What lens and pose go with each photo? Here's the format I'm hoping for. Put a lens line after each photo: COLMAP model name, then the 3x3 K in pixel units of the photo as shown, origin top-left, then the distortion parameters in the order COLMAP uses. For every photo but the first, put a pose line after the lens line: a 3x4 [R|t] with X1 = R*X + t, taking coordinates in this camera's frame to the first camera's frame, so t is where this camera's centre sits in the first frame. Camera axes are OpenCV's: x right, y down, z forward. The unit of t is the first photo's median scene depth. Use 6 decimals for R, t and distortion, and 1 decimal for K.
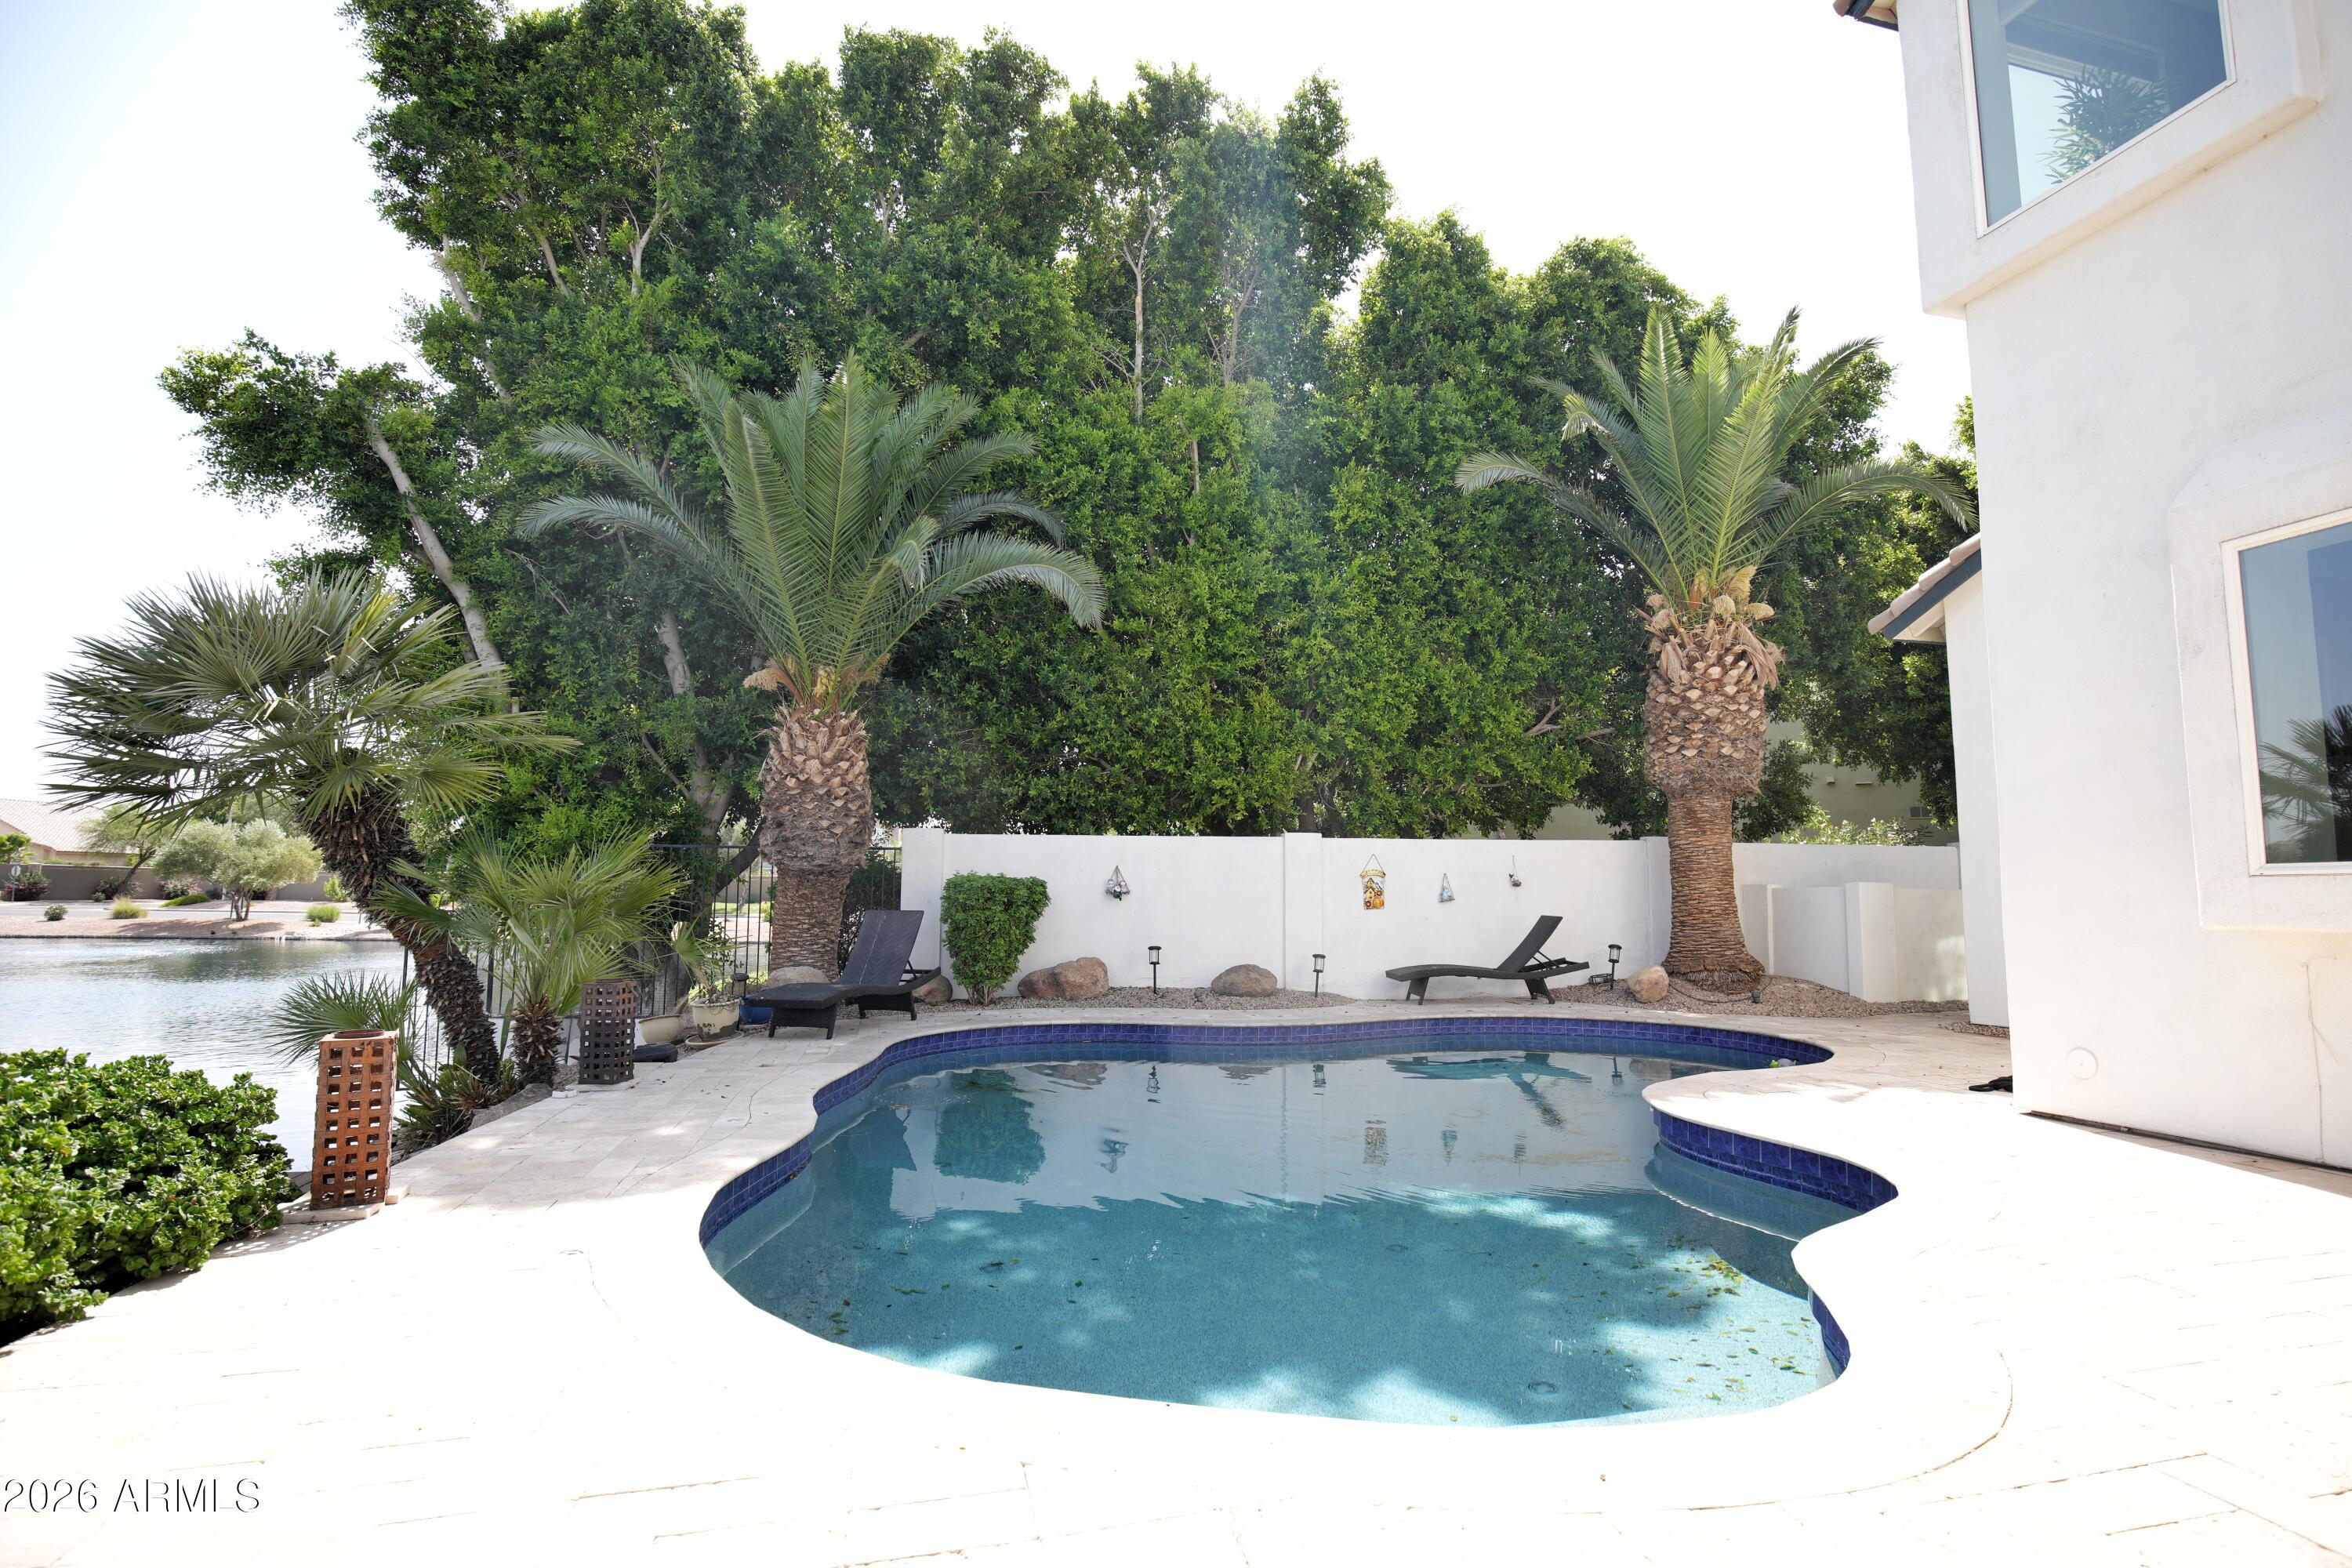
lens RADIAL K [[1109.7, 0, 1173.3], [0, 1109.7, 789.1], [0, 0, 1]] dist [-0.025025, 0.000922]
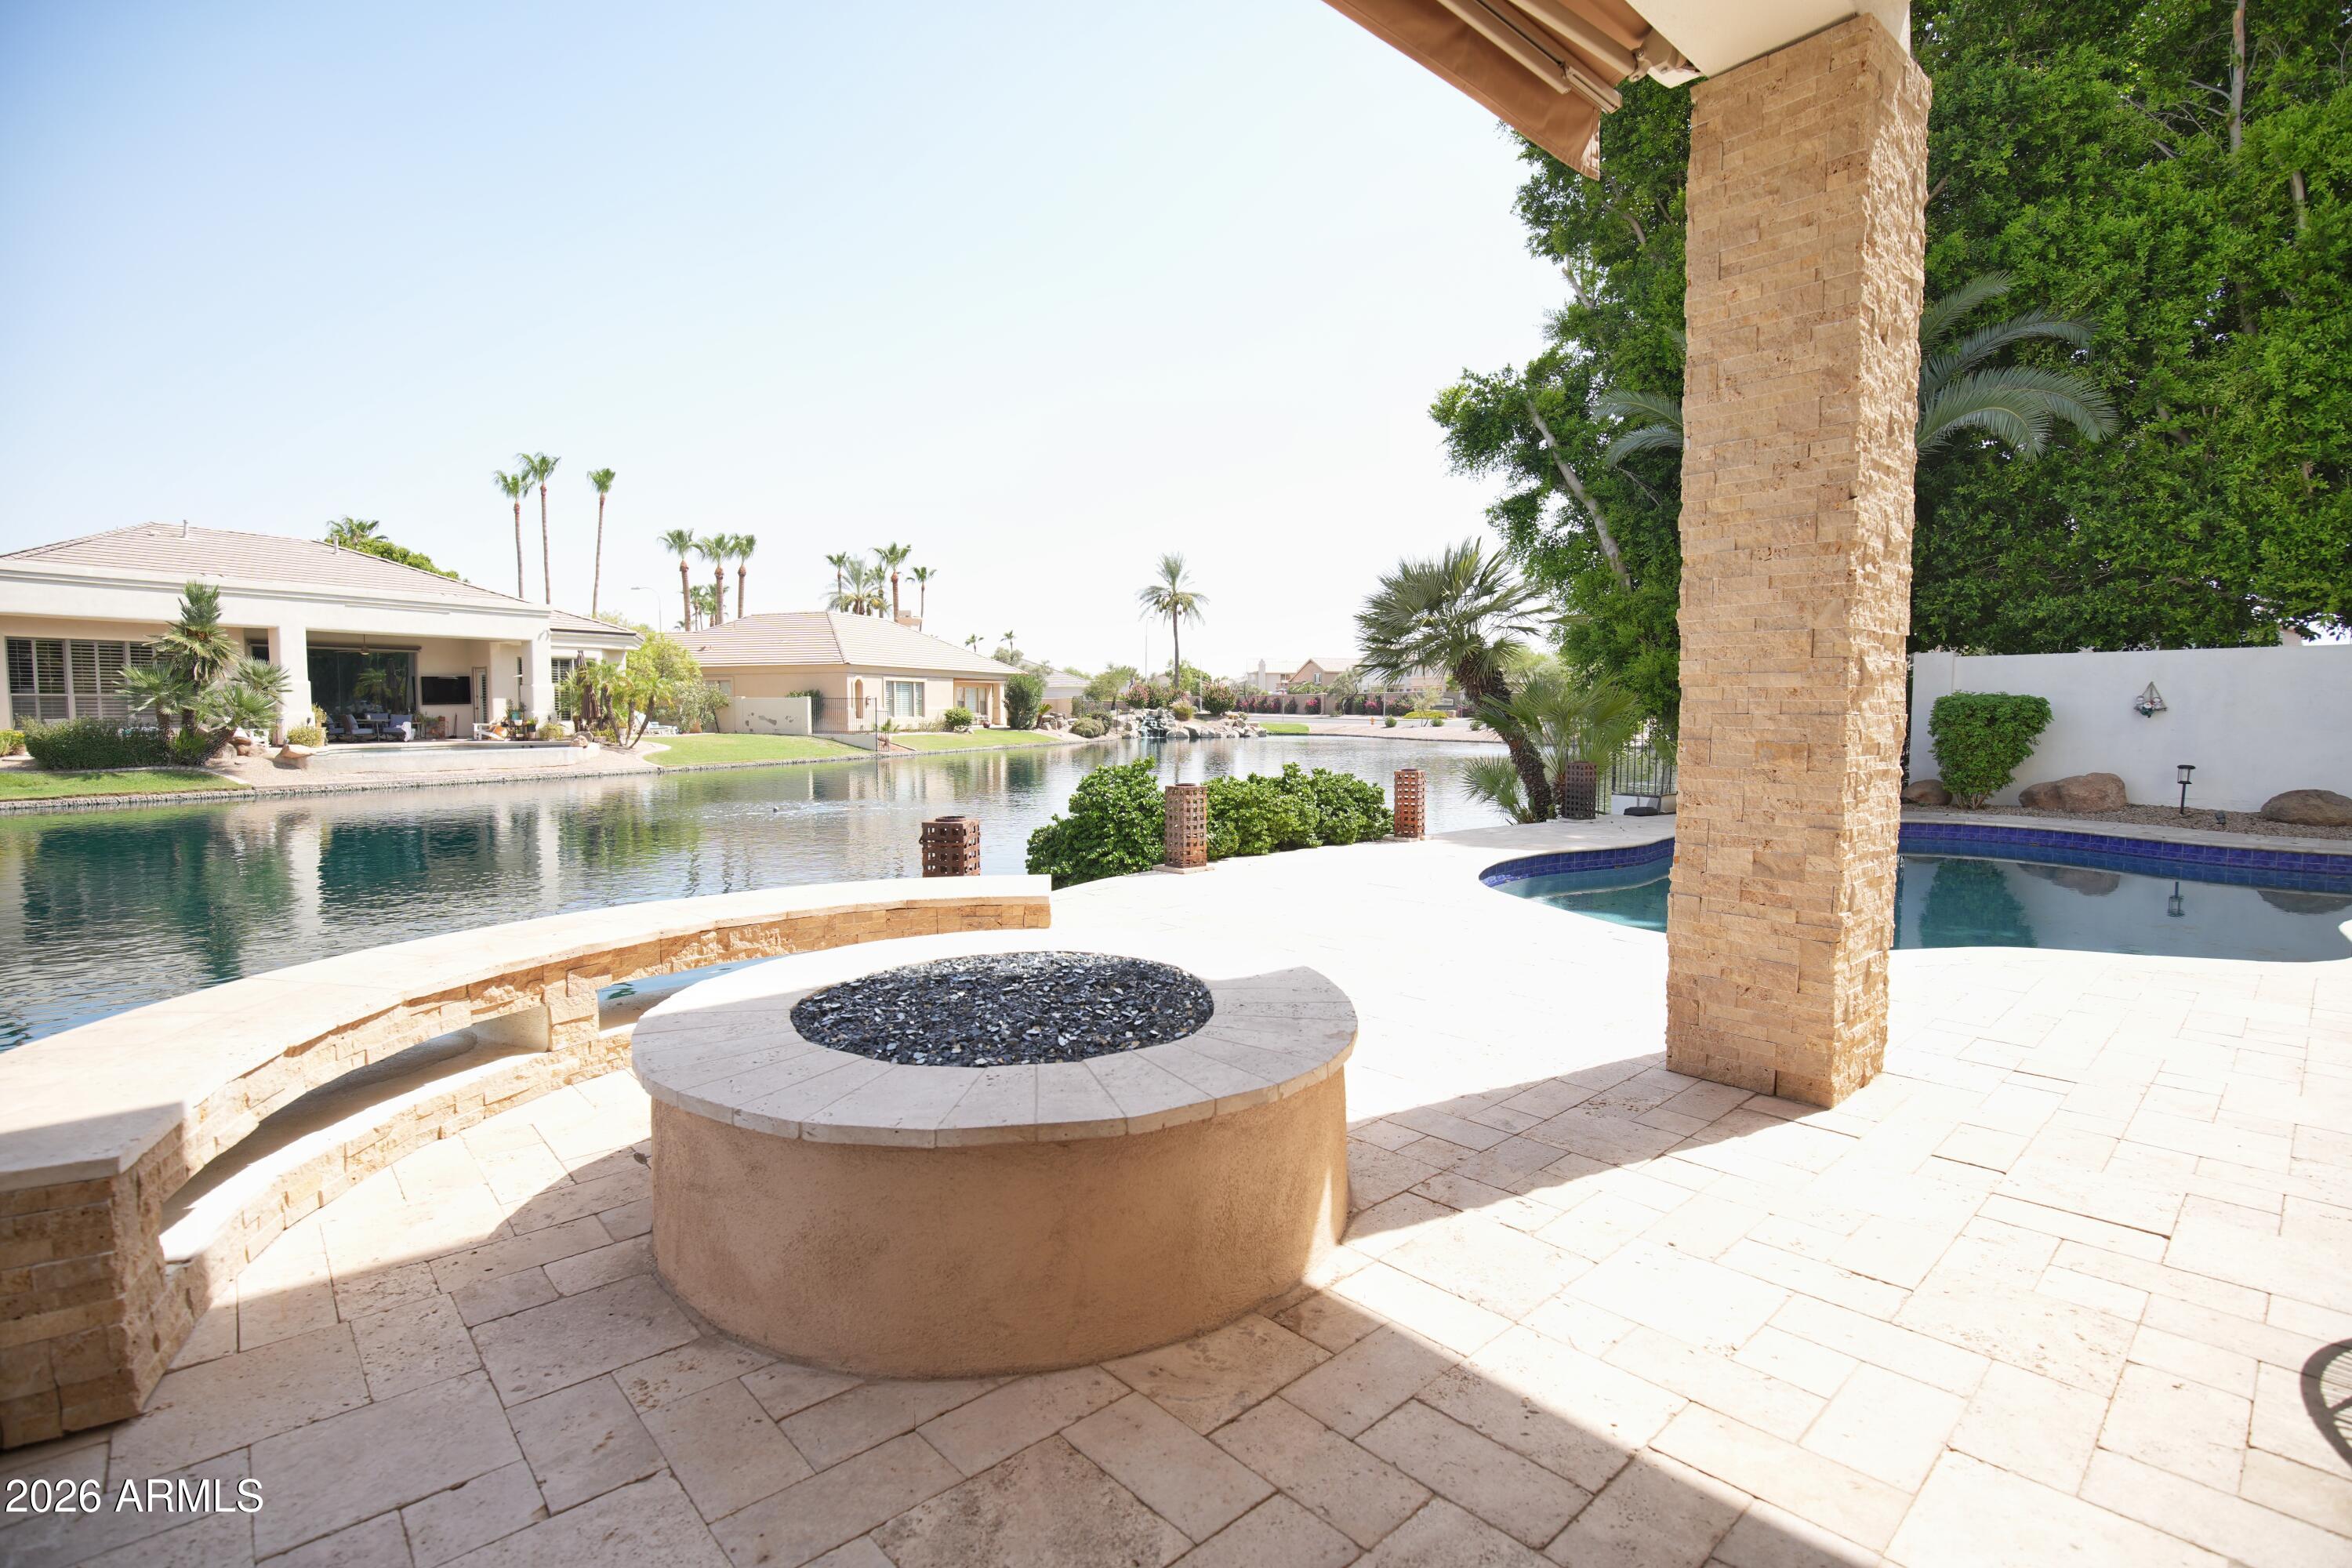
lens RADIAL K [[1093.4, 0, 1180.2], [0, 1093.4, 787.8], [0, 0, 1]] dist [-0.024914, 0.001947]
pose [[0.472497, 0.059739, -0.879305, 0.395314], [0.087846, 0.989539, 0.114432, -0.022109], [0.876943, -0.131313, 0.462306, -0.200347]]
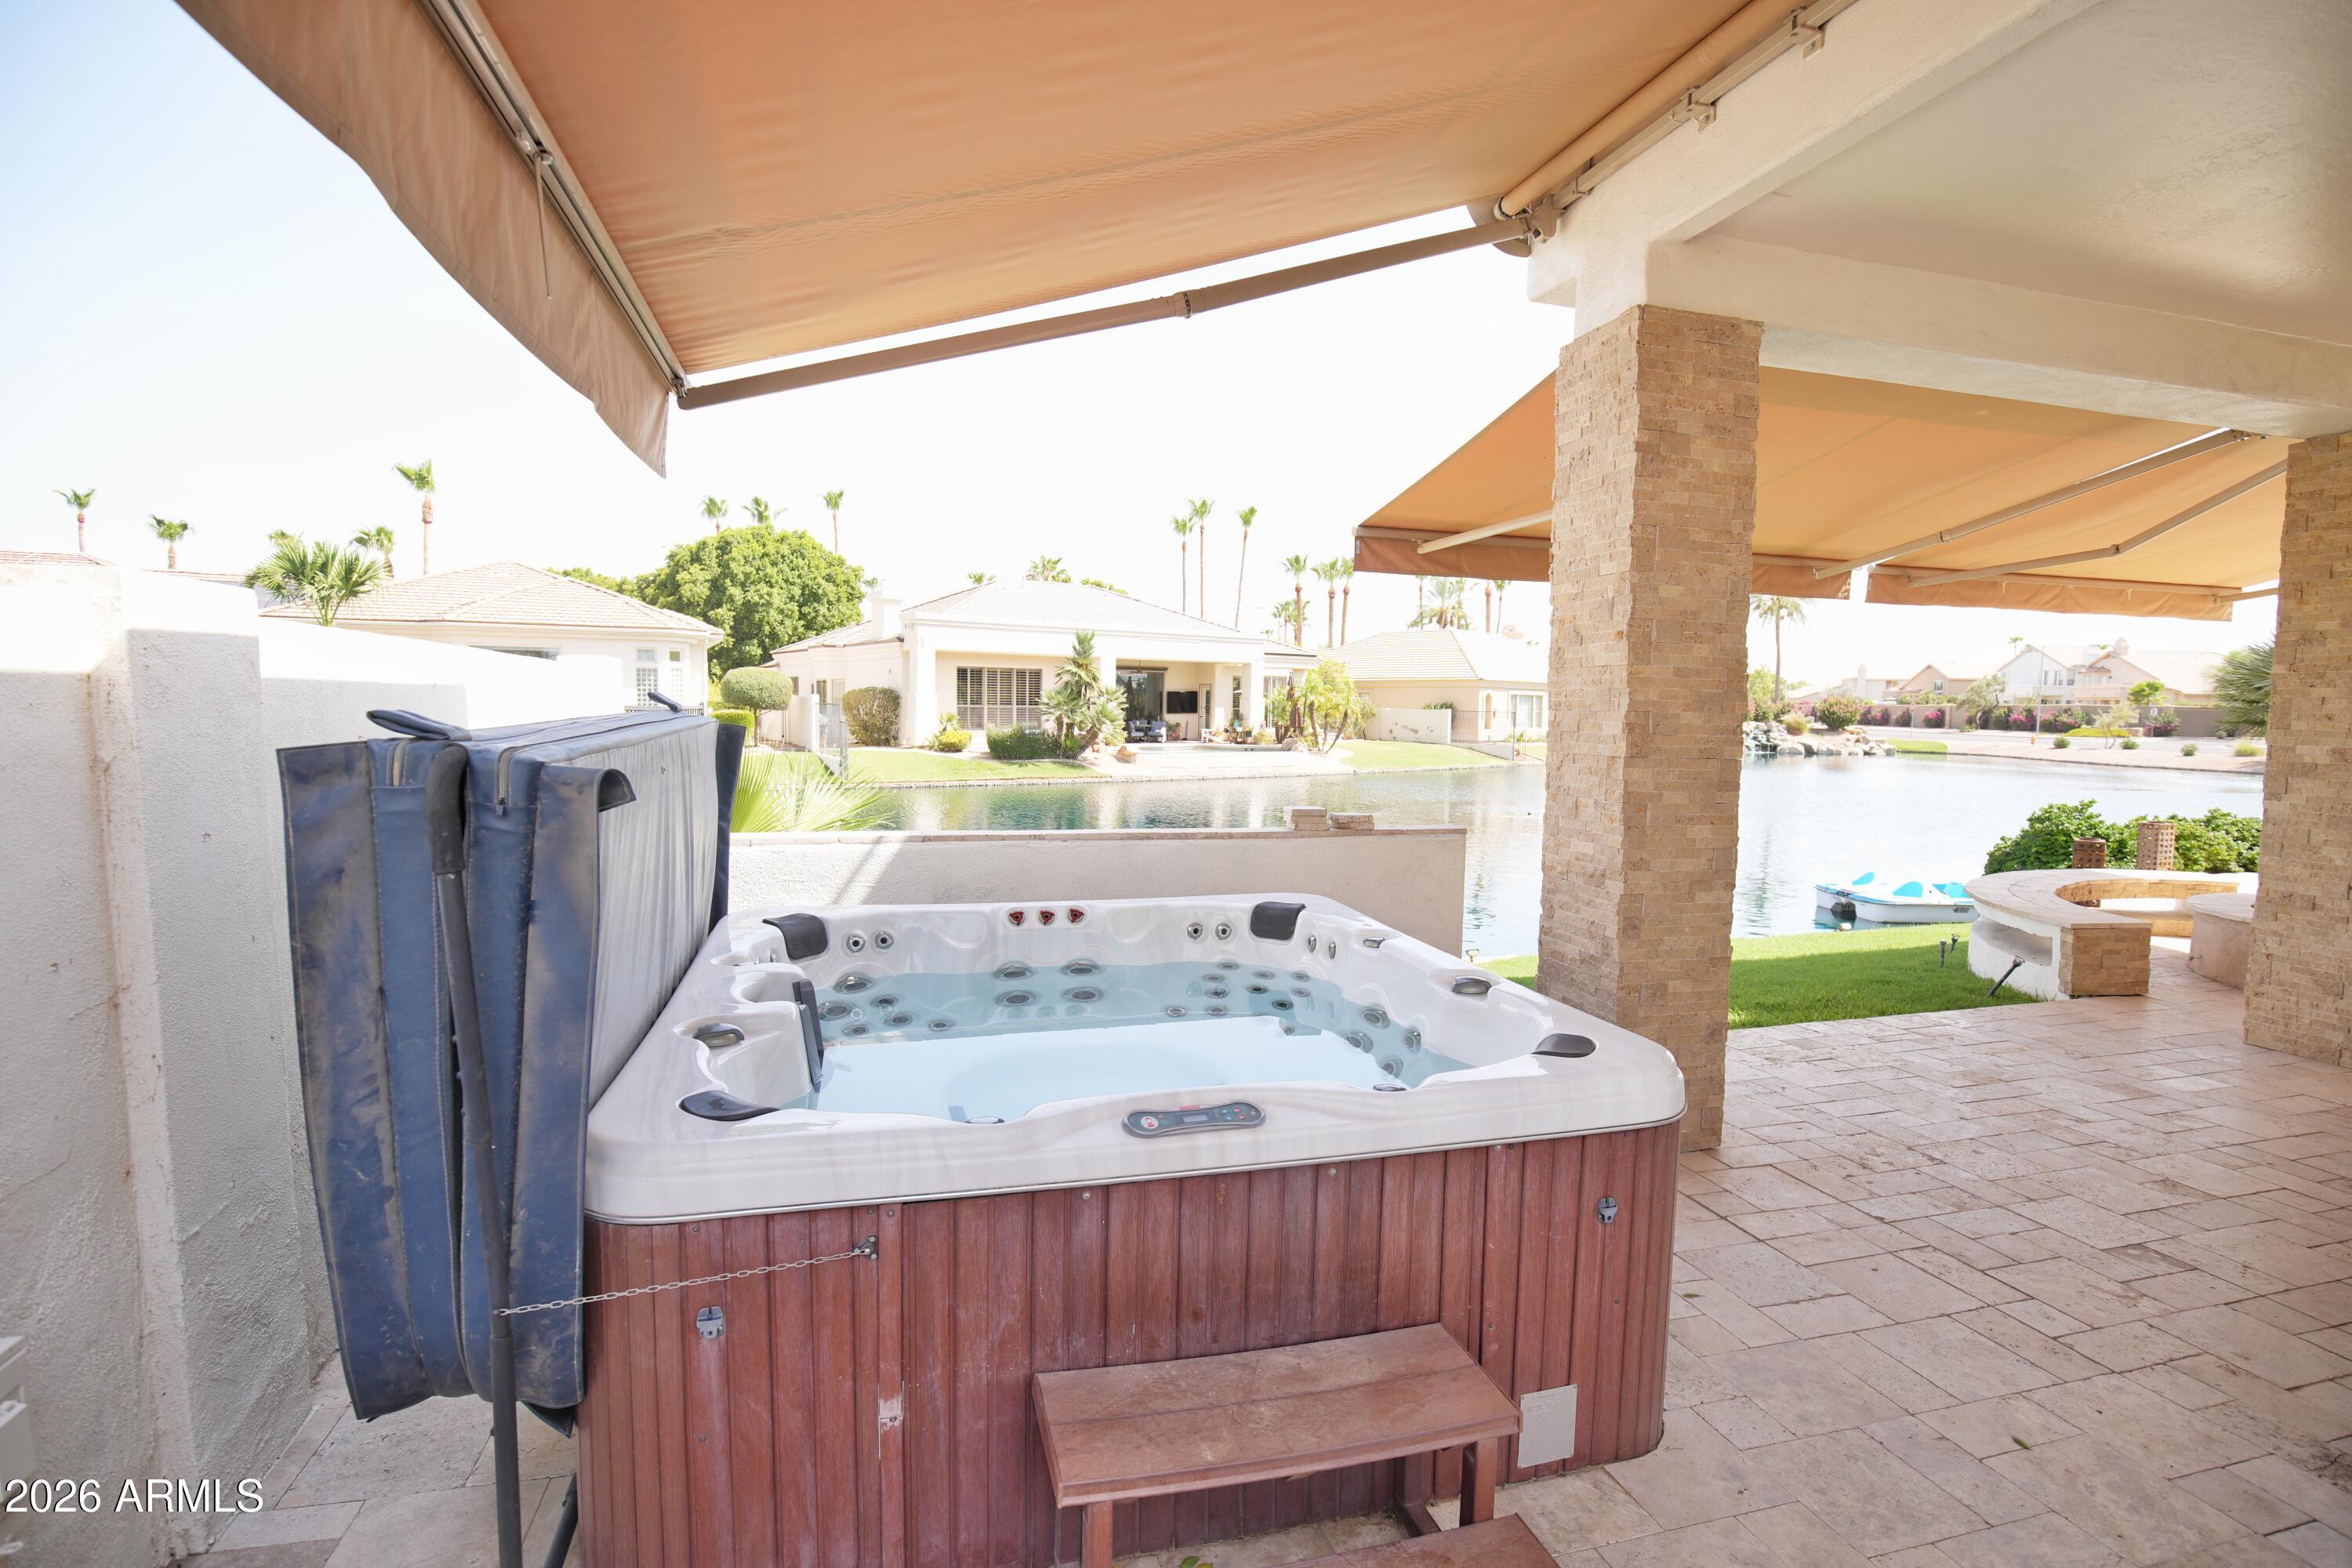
lens RADIAL K [[1109.7, 0, 1195.4], [0, 1109.7, 787.9], [0, 0, 1]] dist [-0.025025, 0.000922]
pose [[0.036820, 0.068426, -0.996977, 0.730535], [0.084663, 0.993853, 0.071338, -0.116924], [0.995729, -0.087033, 0.030800, -0.759100]]
